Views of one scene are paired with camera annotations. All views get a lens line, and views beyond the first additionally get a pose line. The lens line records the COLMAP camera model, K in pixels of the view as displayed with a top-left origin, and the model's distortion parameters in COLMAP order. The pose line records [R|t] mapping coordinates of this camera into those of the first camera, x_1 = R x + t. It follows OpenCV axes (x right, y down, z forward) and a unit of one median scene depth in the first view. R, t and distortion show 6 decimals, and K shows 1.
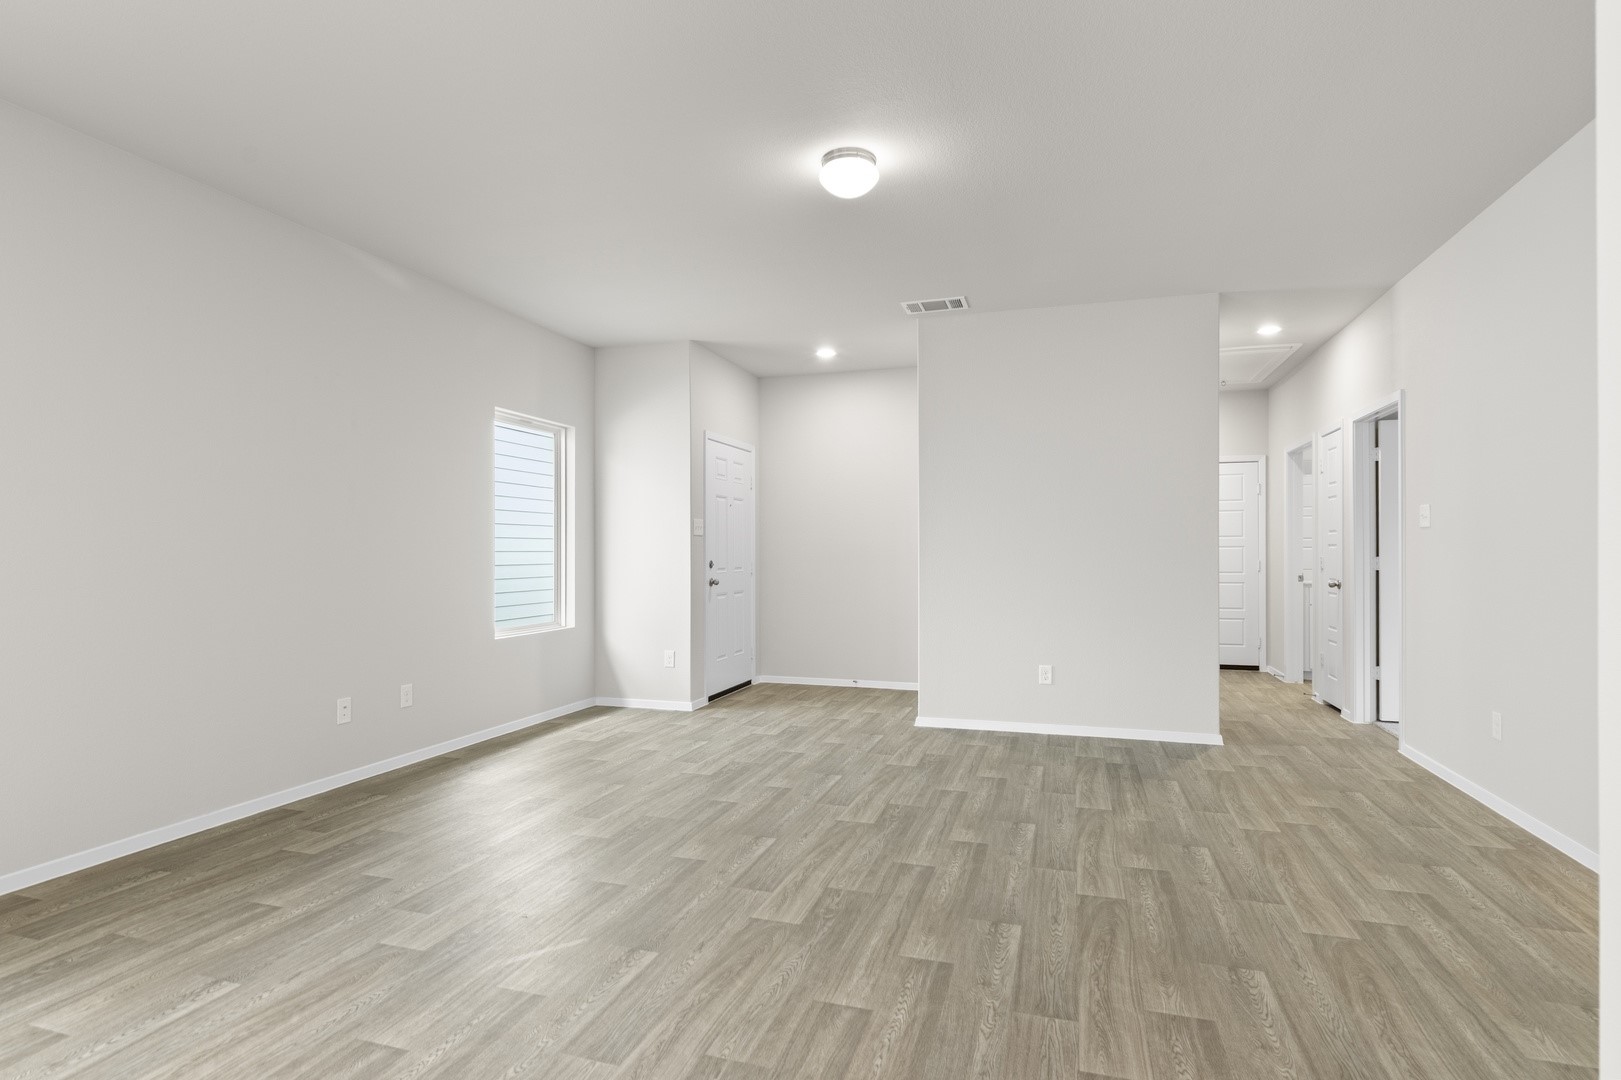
lens RADIAL K [[819.3, 0, 810.5], [0, 819.3, 540.0], [0, 0, 1]] dist [-0.000223, -0.000143]
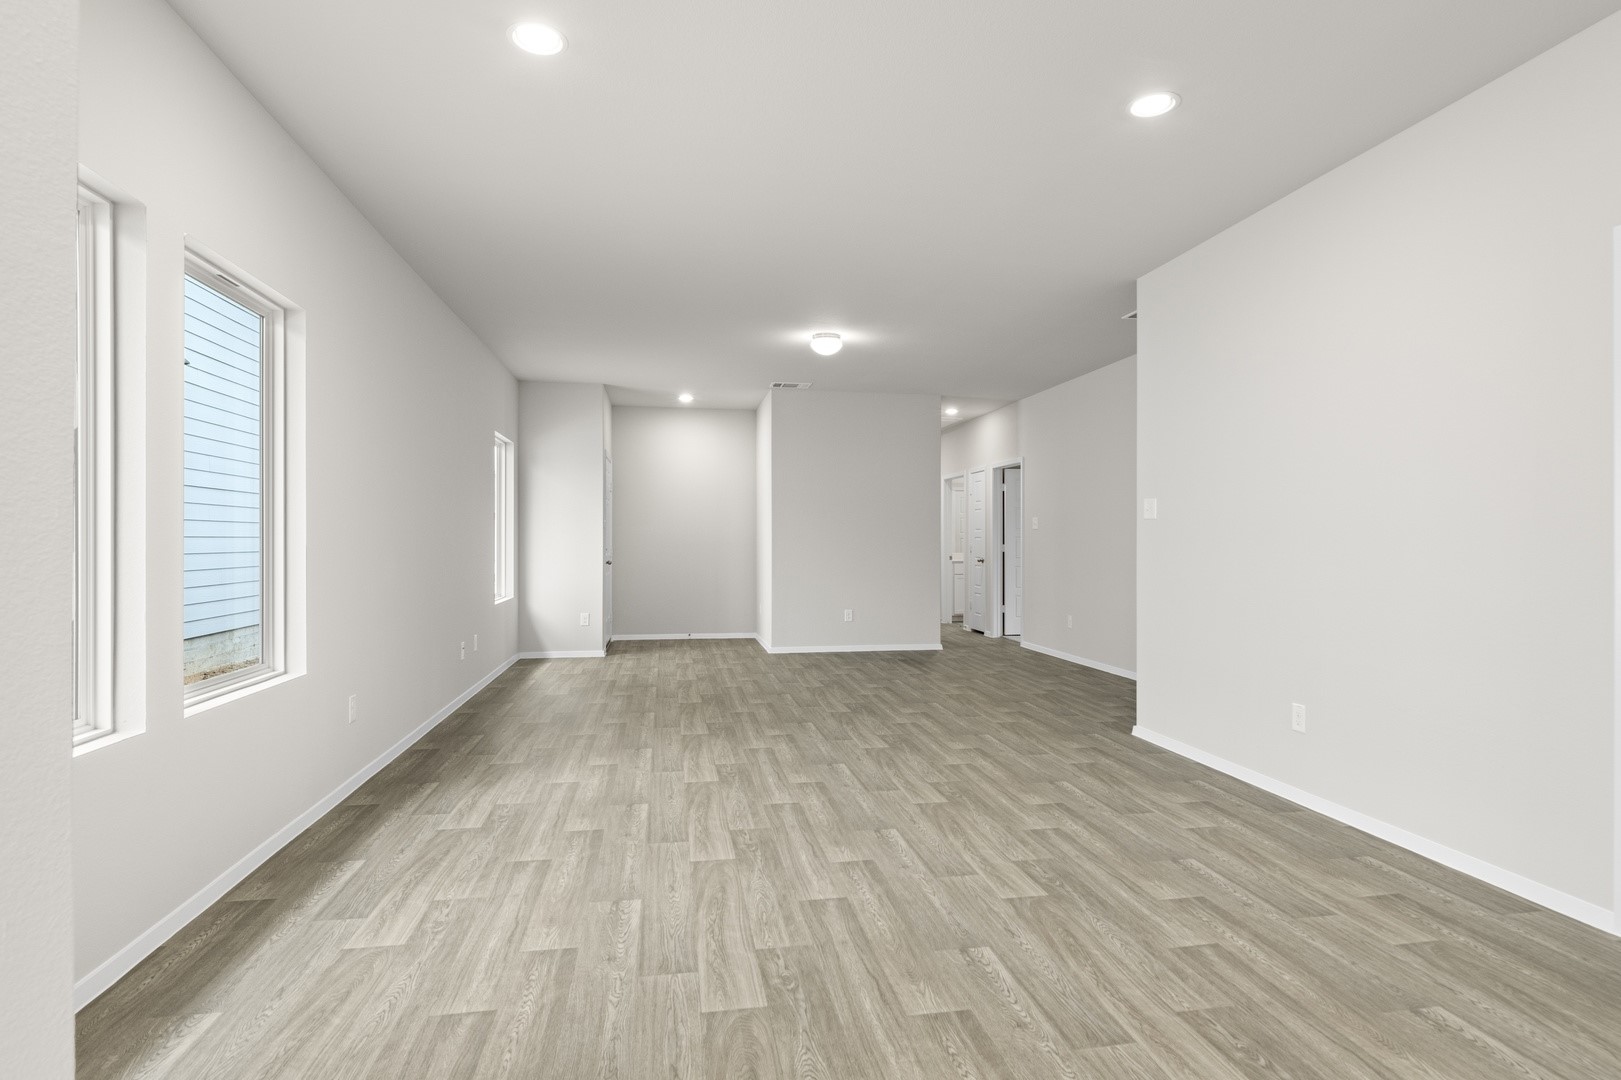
lens RADIAL K [[834.7, 0, 817.8], [0, 834.7, 537.4], [0, 0, 1]] dist [-0.010824, -0.000380]
pose [[0.883280, 0.006085, 0.468807, -0.363263], [-0.011266, 0.999903, 0.008247, -0.003898], [-0.468711, -0.012566, 0.883262, -0.293283]]
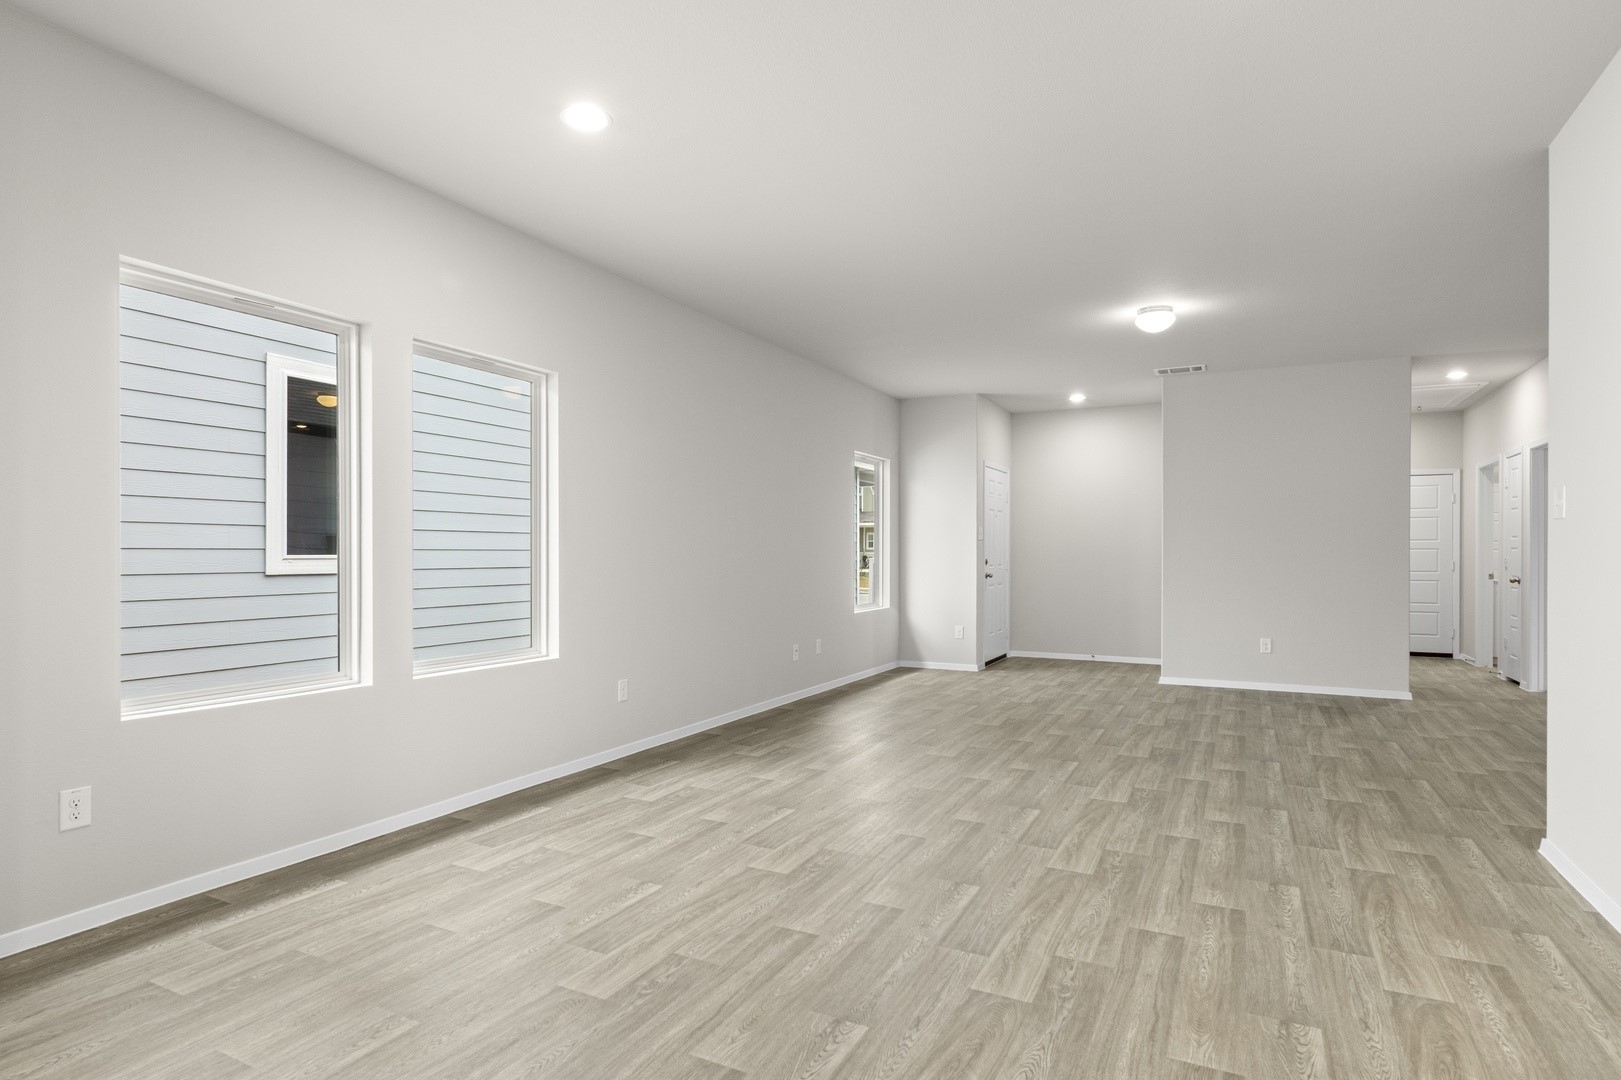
lens RADIAL K [[858.4, 0, 803.8], [0, 858.4, 546.4], [0, 0, 1]] dist [-0.006229, -0.000022]
pose [[0.986140, 0.001669, -0.165905, -0.144956], [-0.000373, 0.999969, 0.007841, -0.004586], [0.165913, -0.007670, 0.986111, -0.320939]]
